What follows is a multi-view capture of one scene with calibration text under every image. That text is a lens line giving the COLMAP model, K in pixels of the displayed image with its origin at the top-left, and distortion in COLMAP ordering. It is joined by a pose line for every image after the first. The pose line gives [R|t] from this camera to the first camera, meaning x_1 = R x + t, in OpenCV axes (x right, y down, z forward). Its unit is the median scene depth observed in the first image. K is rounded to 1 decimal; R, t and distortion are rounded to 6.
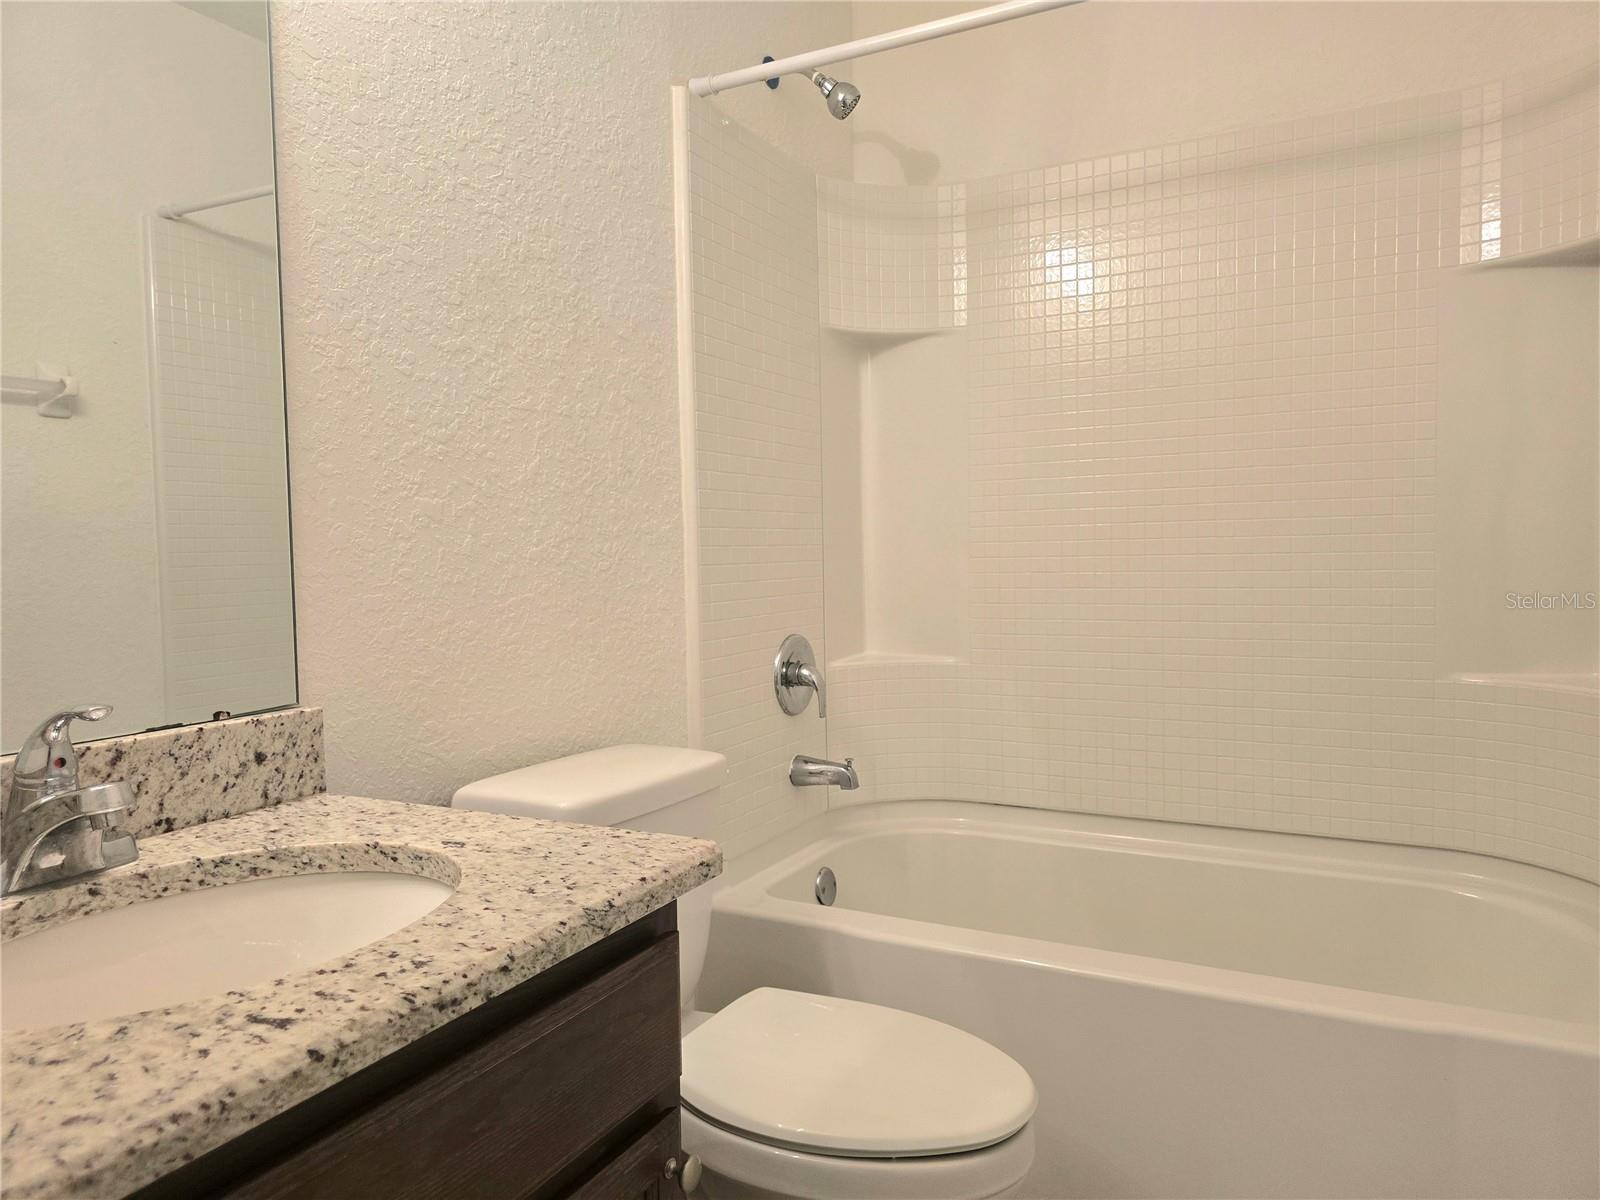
lens RADIAL K [[1076.2, 0, 802.4], [0, 1076.2, 595.4], [0, 0, 1]] dist [0.057683, -0.052081]
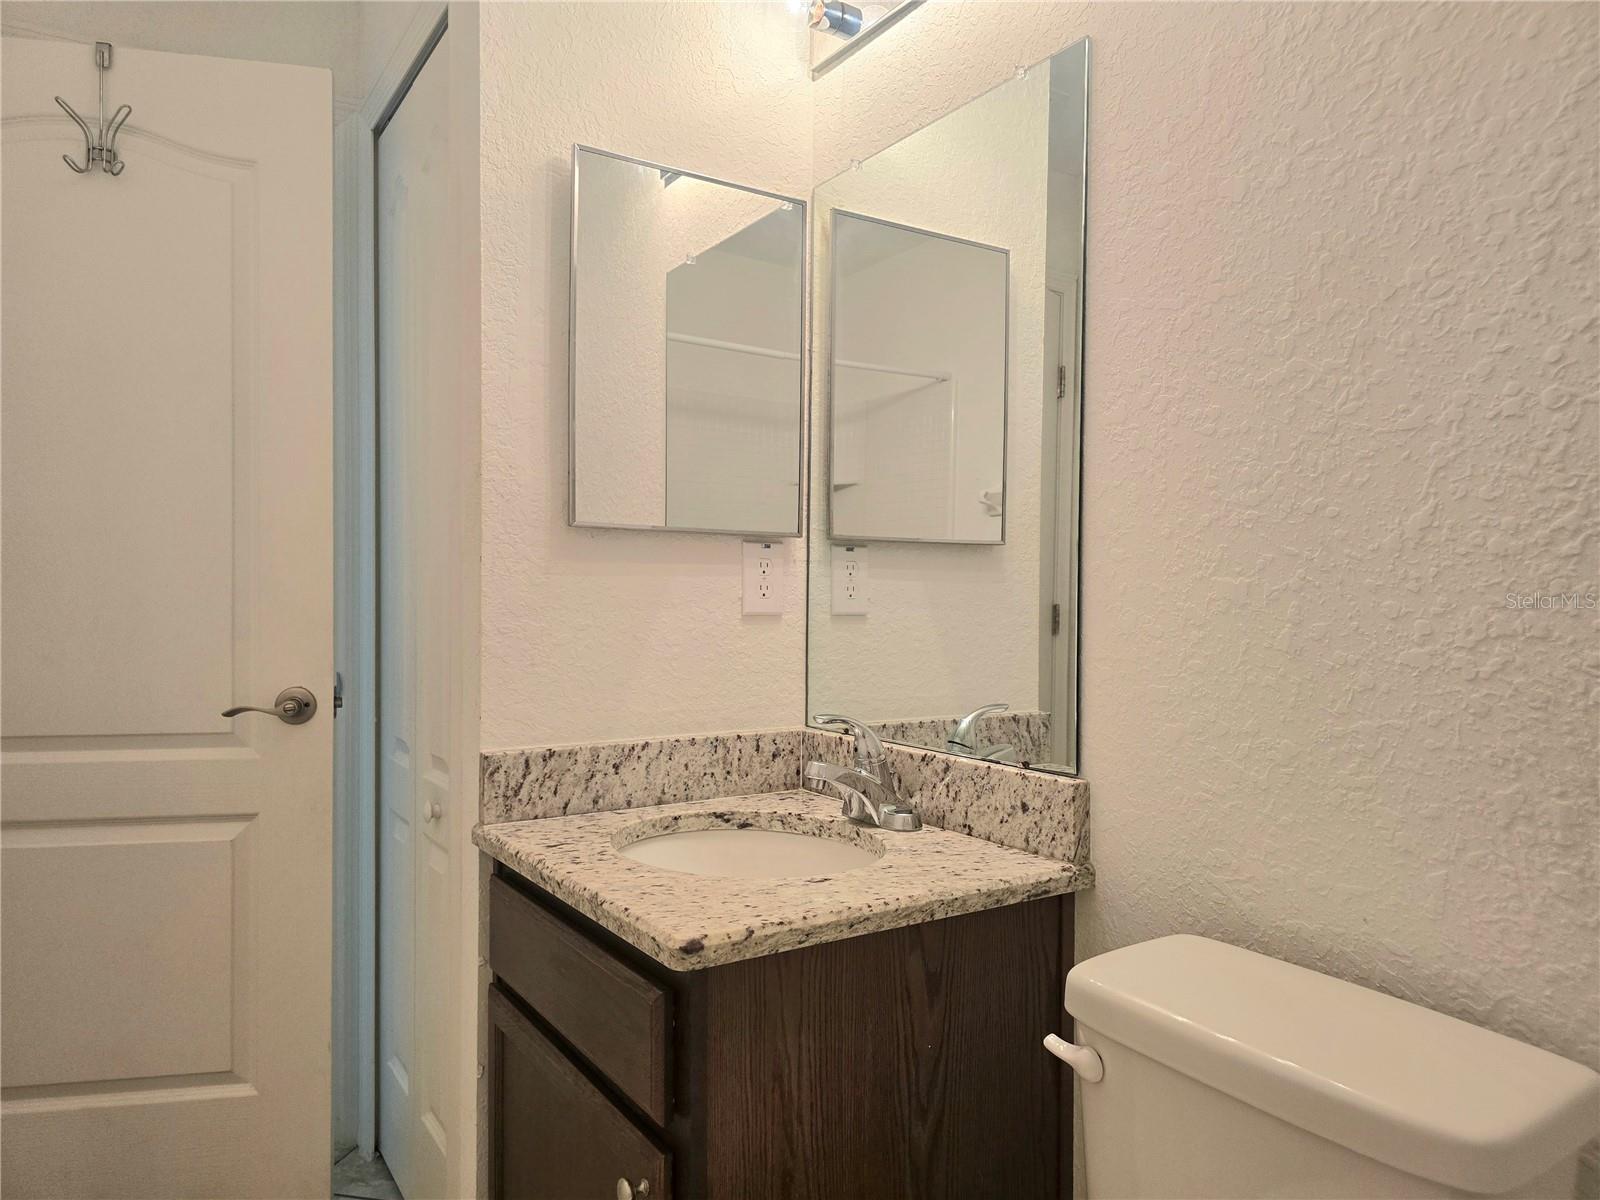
lens RADIAL K [[1076.2, 0, 806.9], [0, 1076.2, 602.4], [0, 0, 1]] dist [0.057683, -0.052081]
pose [[-0.482588, 0.019920, -0.875621, 0.625757], [-0.038804, 0.998273, 0.044097, -0.112791], [0.874988, 0.055259, -0.480981, 1.328089]]
